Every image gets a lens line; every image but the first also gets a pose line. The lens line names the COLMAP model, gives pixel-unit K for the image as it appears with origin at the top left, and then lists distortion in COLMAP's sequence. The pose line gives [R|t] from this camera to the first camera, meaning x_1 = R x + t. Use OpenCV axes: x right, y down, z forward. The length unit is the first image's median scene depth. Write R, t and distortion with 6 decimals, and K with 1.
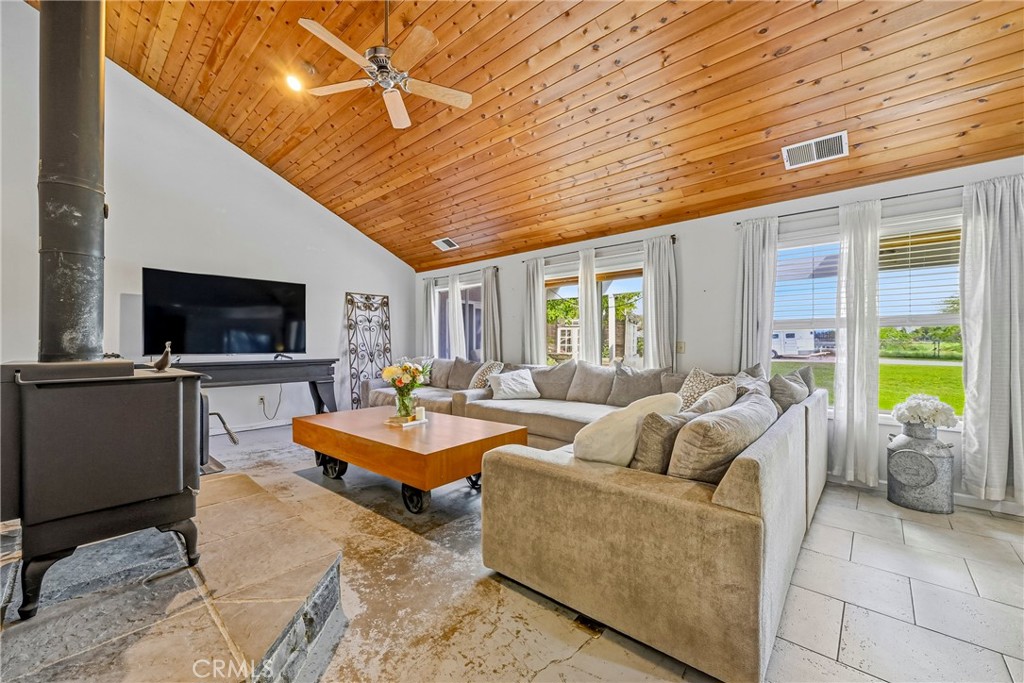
lens RADIAL K [[404.7, 0, 512.0], [0, 404.7, 341.5], [0, 0, 1]] dist [0.000351, -0.000202]
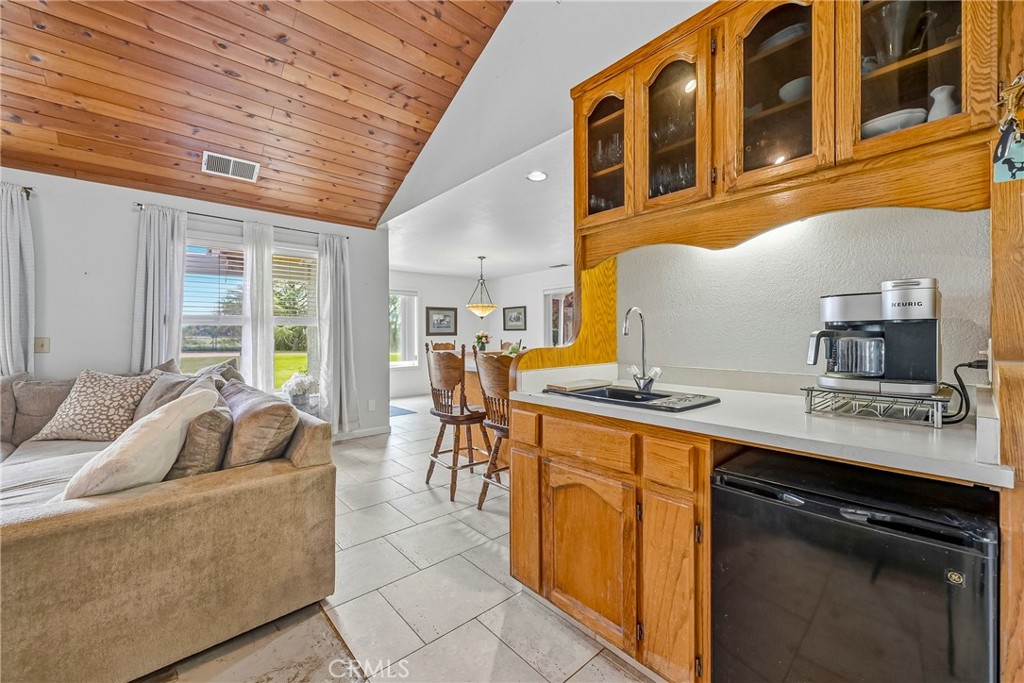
lens RADIAL K [[409.6, 0, 508.8], [0, 409.6, 335.6], [0, 0, 1]] dist [-0.001290, -0.000171]
pose [[0.119755, -0.000173, 0.992803, -0.322335], [0.002221, 0.999998, -0.000094, 0.000027], [-0.992801, 0.002217, 0.119755, 0.107890]]
